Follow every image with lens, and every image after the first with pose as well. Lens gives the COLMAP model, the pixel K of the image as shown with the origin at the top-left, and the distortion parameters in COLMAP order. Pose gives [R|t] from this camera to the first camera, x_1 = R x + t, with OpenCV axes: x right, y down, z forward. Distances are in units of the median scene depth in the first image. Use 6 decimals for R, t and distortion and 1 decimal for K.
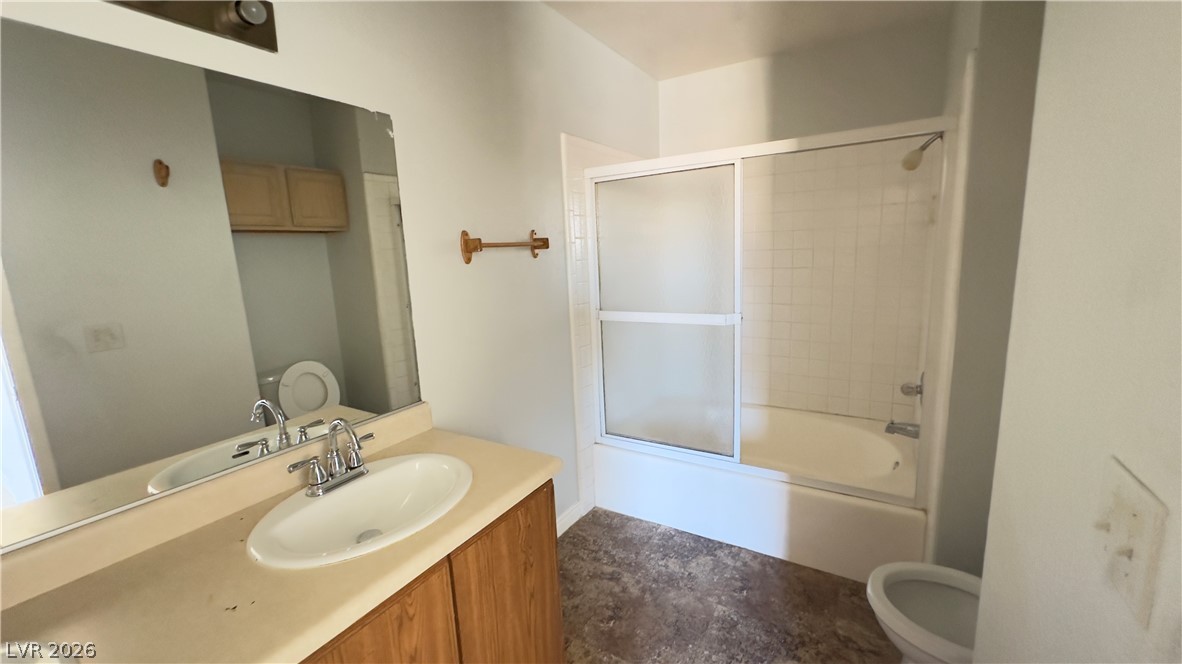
lens RADIAL K [[472.4, 0, 586.6], [0, 472.4, 330.5], [0, 0, 1]] dist [-0.001311, 0.001150]
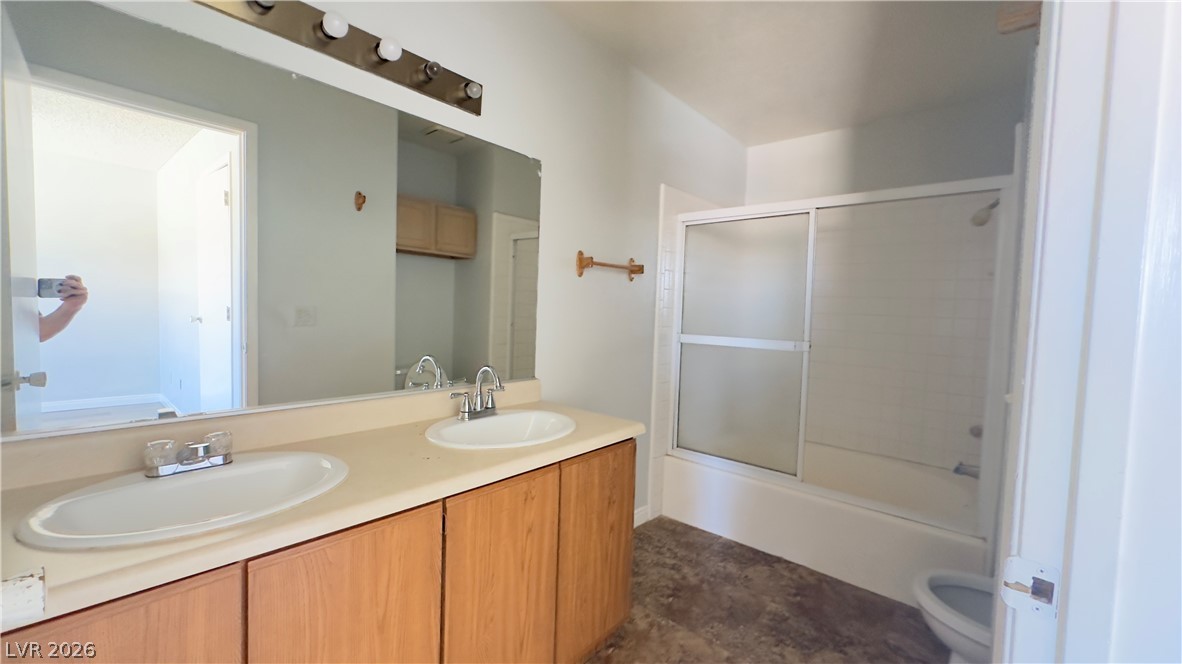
lens RADIAL K [[472.4, 0, 585.5], [0, 472.4, 332.8], [0, 0, 1]] dist [-0.001311, 0.001150]
pose [[0.982811, 0.087014, -0.162820, -0.016572], [-0.105556, 0.988430, -0.108921, 0.124767], [0.151458, 0.124235, 0.980625, -0.189336]]
